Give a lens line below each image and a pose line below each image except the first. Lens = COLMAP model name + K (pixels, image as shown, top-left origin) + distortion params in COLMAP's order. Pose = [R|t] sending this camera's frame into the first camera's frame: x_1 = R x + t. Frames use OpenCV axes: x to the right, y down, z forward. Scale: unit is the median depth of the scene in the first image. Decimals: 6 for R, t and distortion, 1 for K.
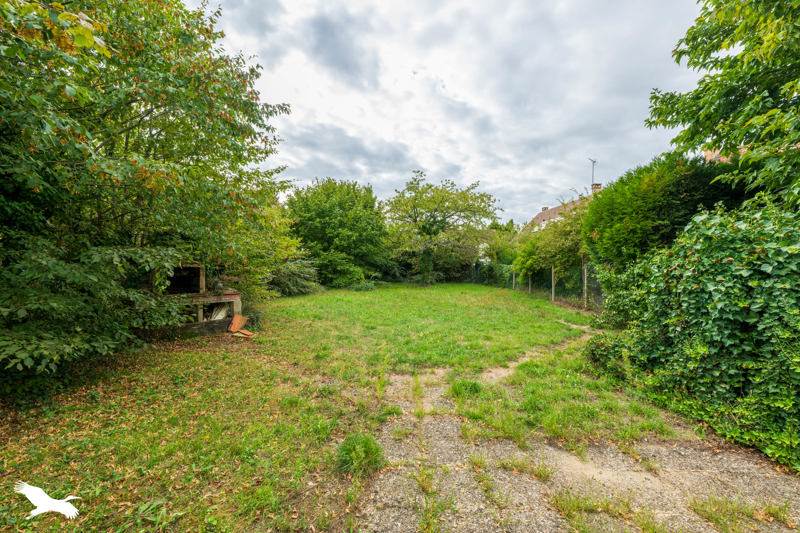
lens RADIAL K [[315.7, 0, 400.2], [0, 315.7, 266.7], [0, 0, 1]] dist [-0.000247, -0.000040]
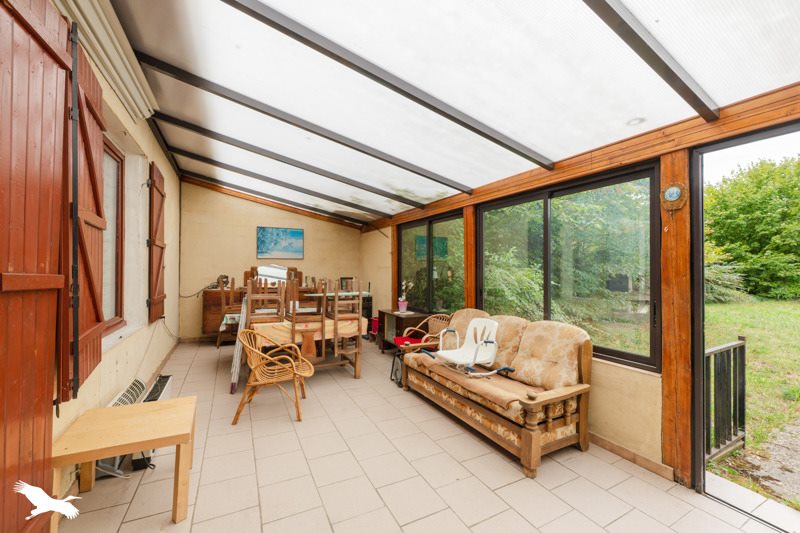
lens RADIAL K [[315.7, 0, 399.9], [0, 315.7, 266.6], [0, 0, 1]] dist [-0.000247, -0.000040]
pose [[0.478622, -0.013985, -0.877910, 0.039050], [0.001094, 0.999882, -0.015331, -0.003337], [0.878021, 0.006378, 0.478580, -0.199343]]
